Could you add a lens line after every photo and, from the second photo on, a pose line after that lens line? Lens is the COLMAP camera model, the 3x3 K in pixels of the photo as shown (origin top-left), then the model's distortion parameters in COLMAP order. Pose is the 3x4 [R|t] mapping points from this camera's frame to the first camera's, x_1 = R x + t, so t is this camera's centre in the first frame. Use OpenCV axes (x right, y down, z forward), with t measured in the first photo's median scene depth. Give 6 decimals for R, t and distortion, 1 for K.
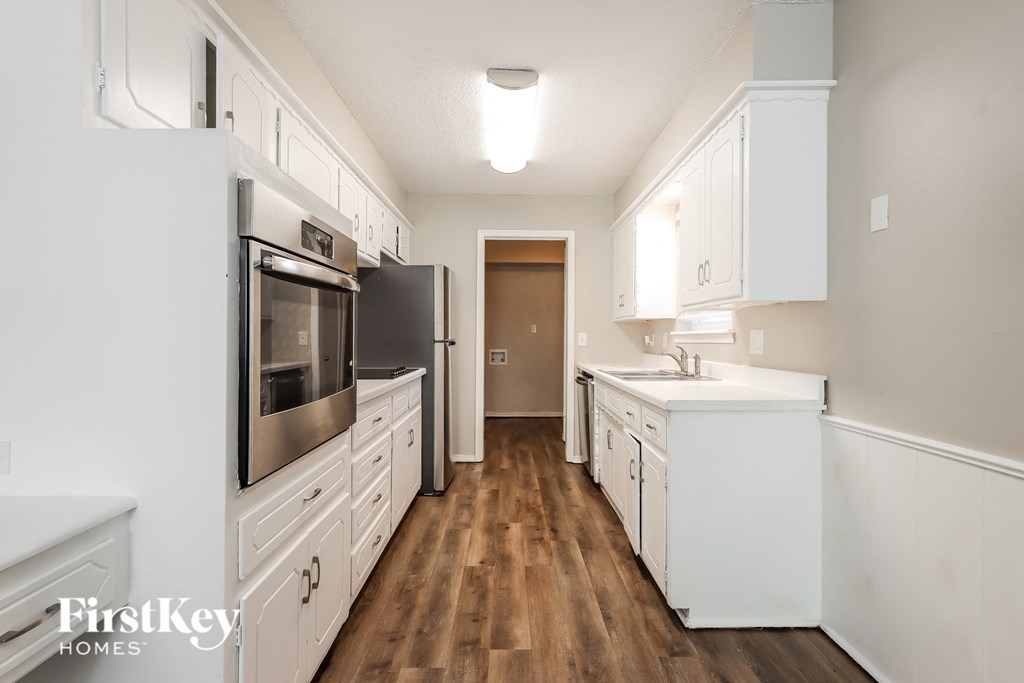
lens RADIAL K [[476.1, 0, 512.0], [0, 476.1, 341.5], [0, 0, 1]] dist [0.000029, 0.000150]
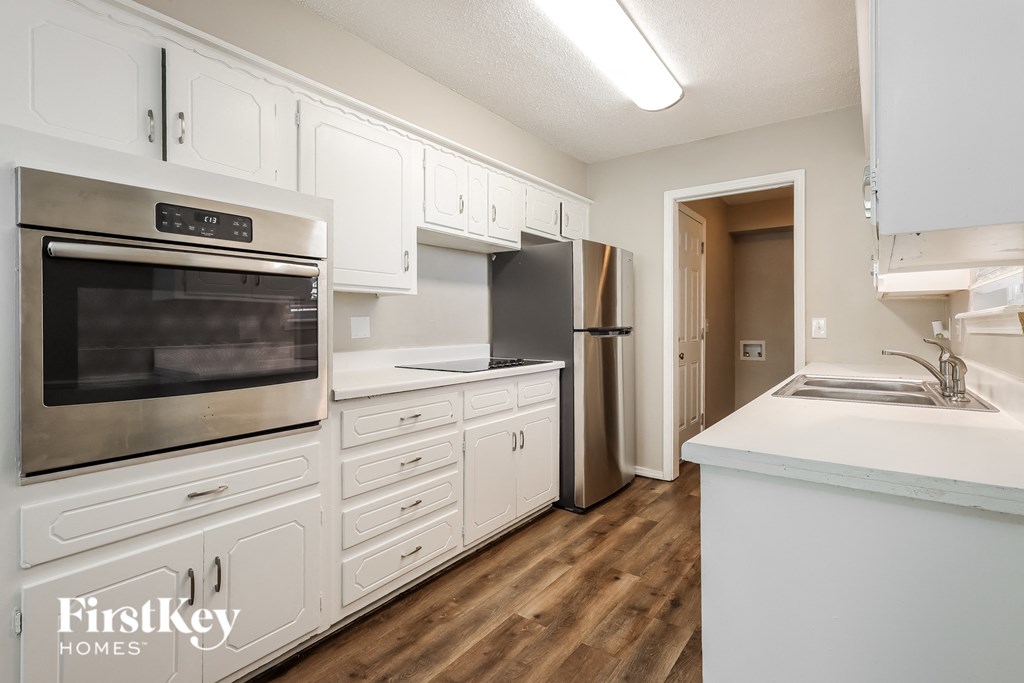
lens RADIAL K [[479.9, 0, 512.8], [0, 479.9, 327.5], [0, 0, 1]] dist [-0.000683, 0.000237]
pose [[0.800067, -0.003495, -0.599900, 0.306673], [-0.000775, 0.999976, -0.006859, 0.001075], [0.599910, 0.005953, 0.800045, 0.287529]]
